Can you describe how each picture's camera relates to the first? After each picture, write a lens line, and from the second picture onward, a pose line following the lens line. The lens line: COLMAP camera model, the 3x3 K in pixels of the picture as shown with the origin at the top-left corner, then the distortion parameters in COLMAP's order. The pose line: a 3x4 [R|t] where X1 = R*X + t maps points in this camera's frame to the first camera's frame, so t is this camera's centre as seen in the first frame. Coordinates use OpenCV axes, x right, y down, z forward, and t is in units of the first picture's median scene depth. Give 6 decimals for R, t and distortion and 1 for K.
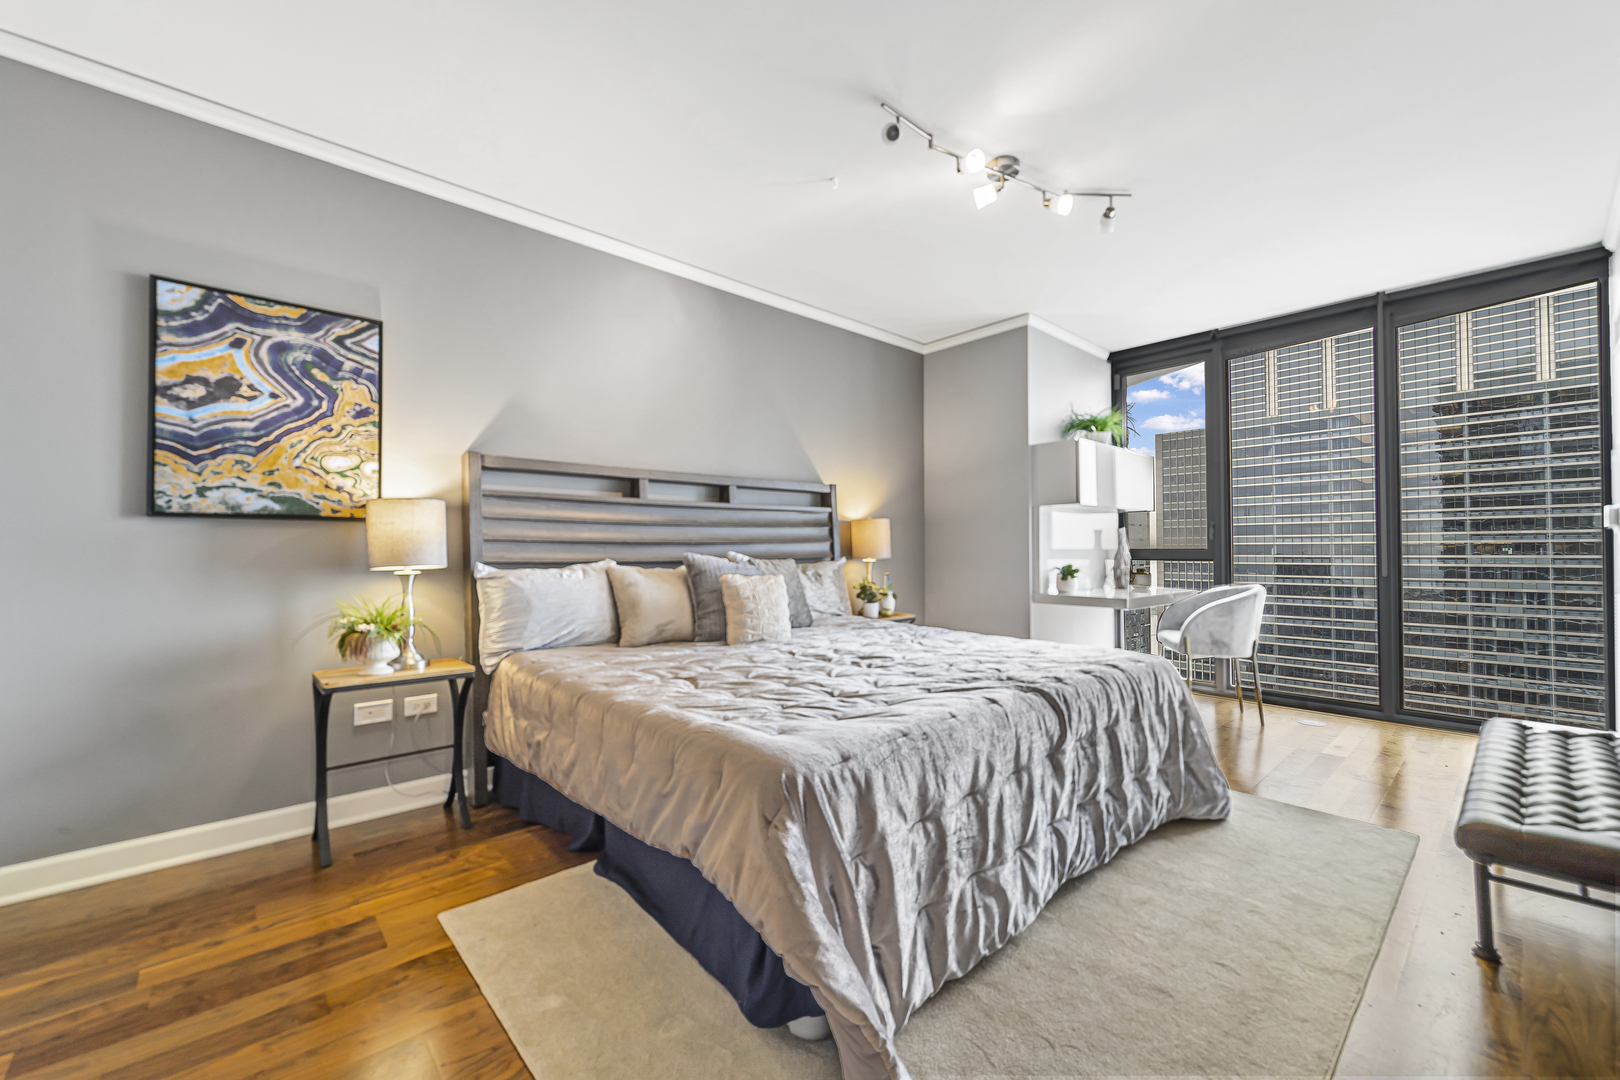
lens RADIAL K [[644.7, 0, 813.5], [0, 644.7, 535.8], [0, 0, 1]] dist [-0.000288, -0.000405]
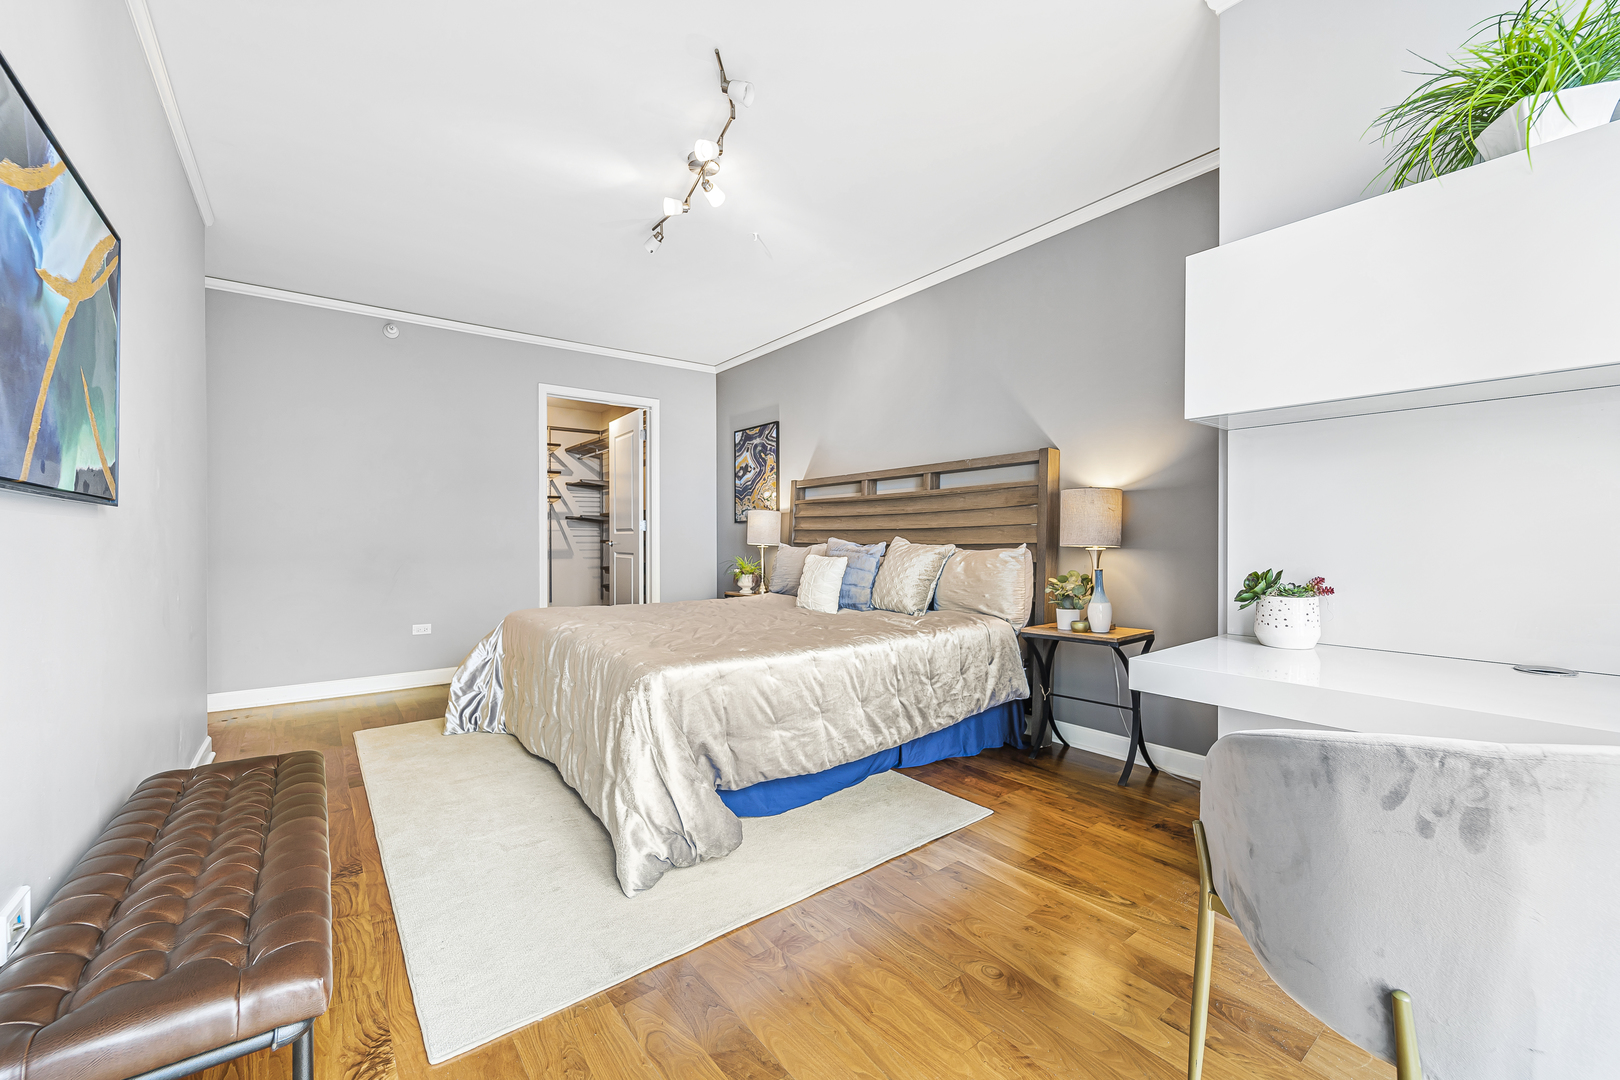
lens RADIAL K [[644.7, 0, 813.5], [0, 644.7, 535.8], [0, 0, 1]] dist [-0.000288, -0.000405]
pose [[-0.075305, -0.000456, -0.997160, 1.450820], [0.023785, 0.999715, -0.002254, 0.032950], [0.996877, -0.023887, -0.075273, 1.386677]]
